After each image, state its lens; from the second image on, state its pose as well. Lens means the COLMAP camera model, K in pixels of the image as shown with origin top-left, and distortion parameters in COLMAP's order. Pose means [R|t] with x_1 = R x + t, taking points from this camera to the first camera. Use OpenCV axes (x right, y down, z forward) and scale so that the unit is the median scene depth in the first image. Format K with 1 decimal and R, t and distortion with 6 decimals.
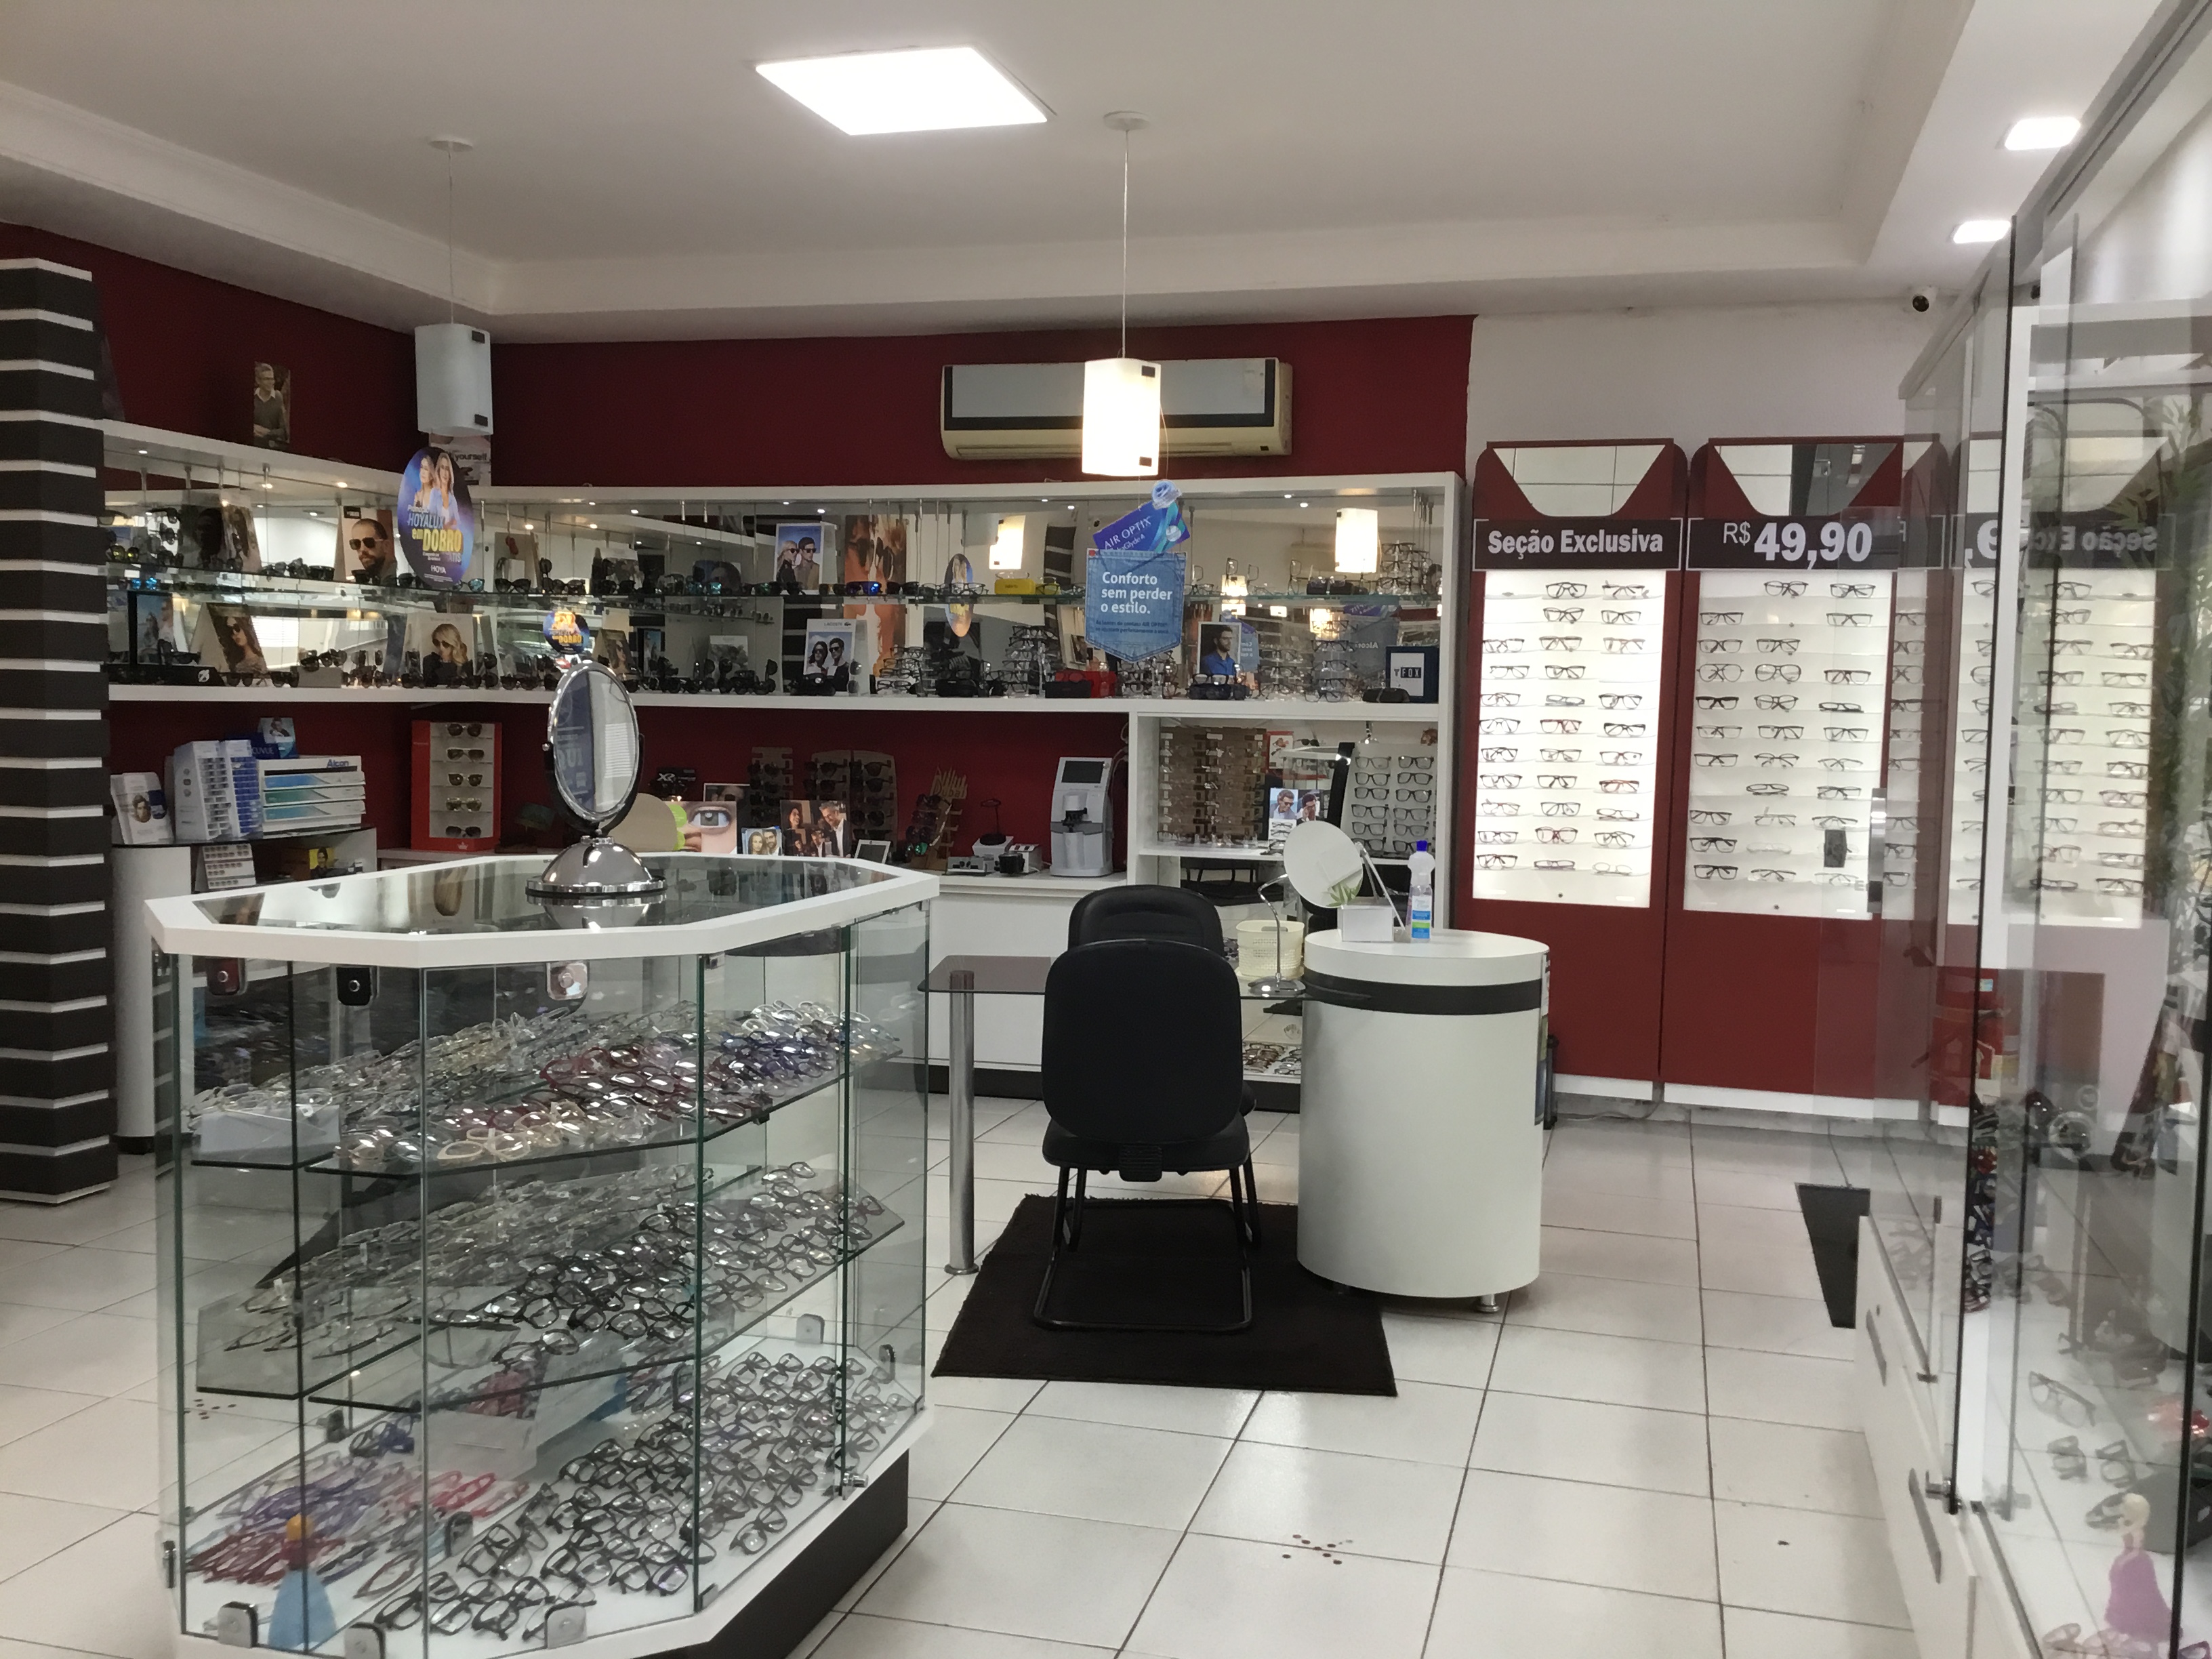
lens RADIAL K [[2007.4, 0, 1123.2], [0, 2007.4, 834.3], [0, 0, 1]] dist [0.078037, -0.120862]
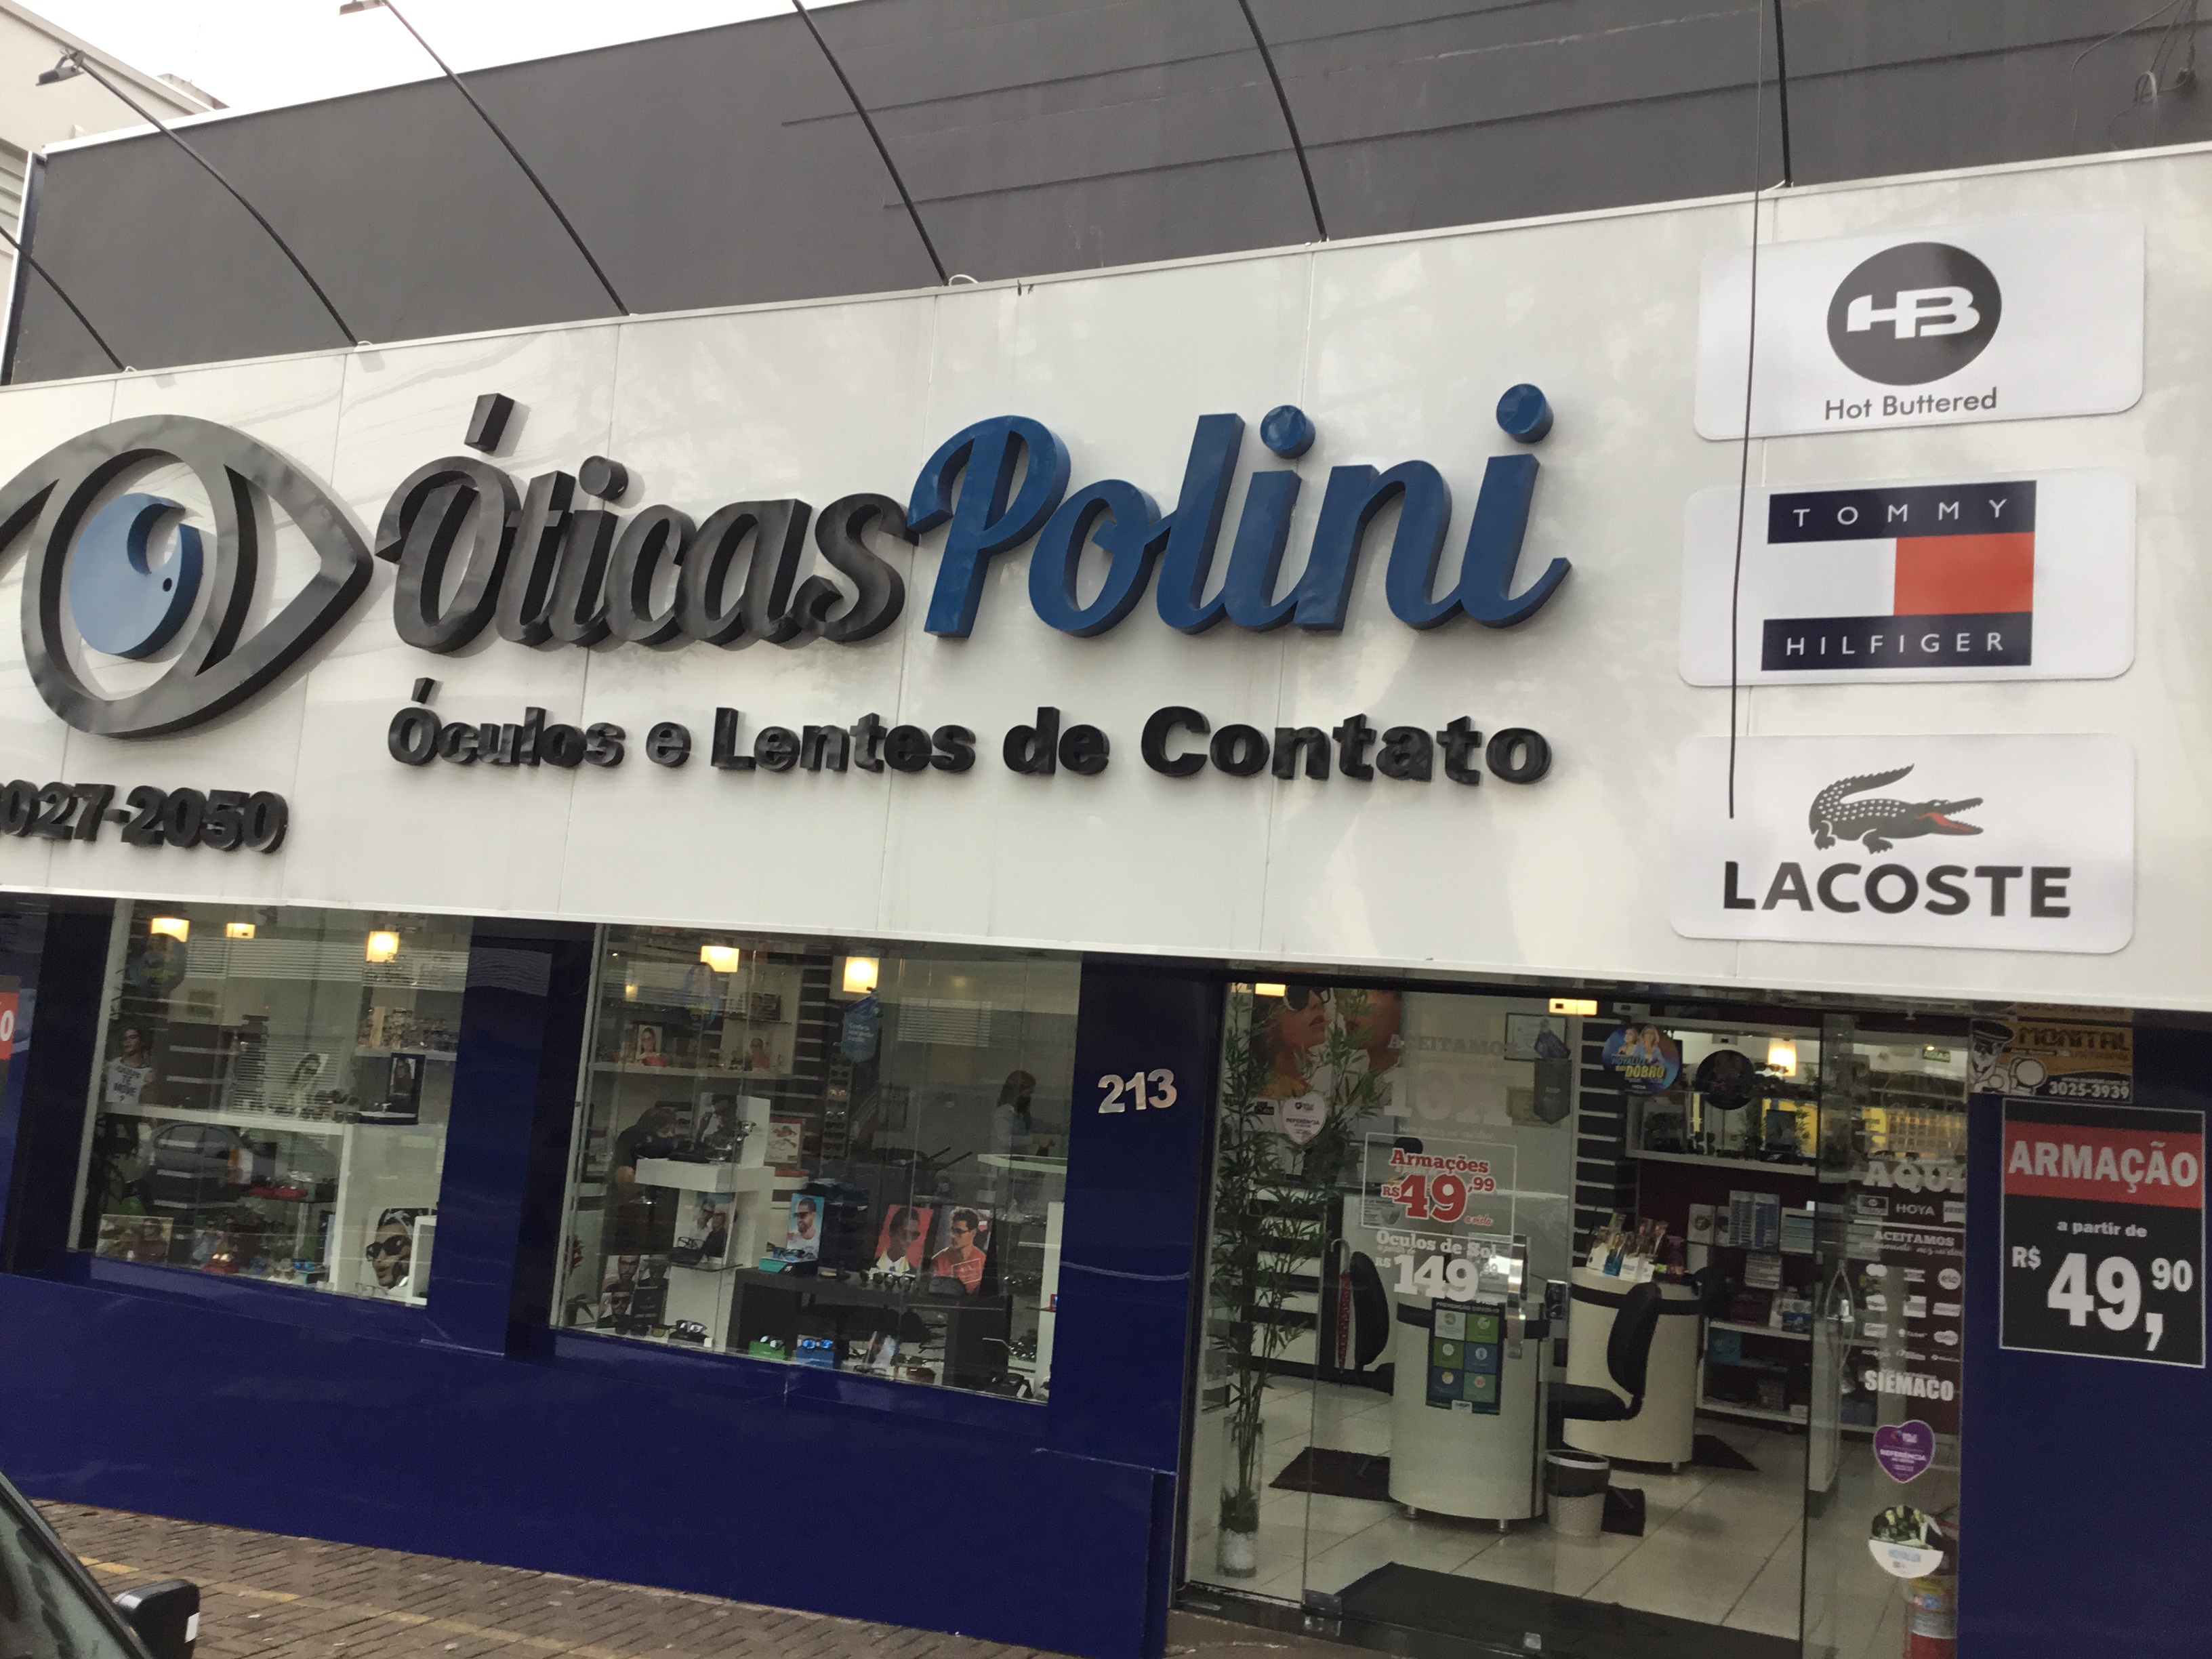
lens RADIAL K [[1965.1, 0, 1104.2], [0, 1965.1, 839.9], [0, 0, 1]] dist [0.105025, -0.111148]
pose [[-0.183033, -0.151219, -0.971407, 1.276357], [-0.155204, 0.980153, -0.123337, -0.041623], [0.970778, 0.128192, -0.202870, 0.697919]]
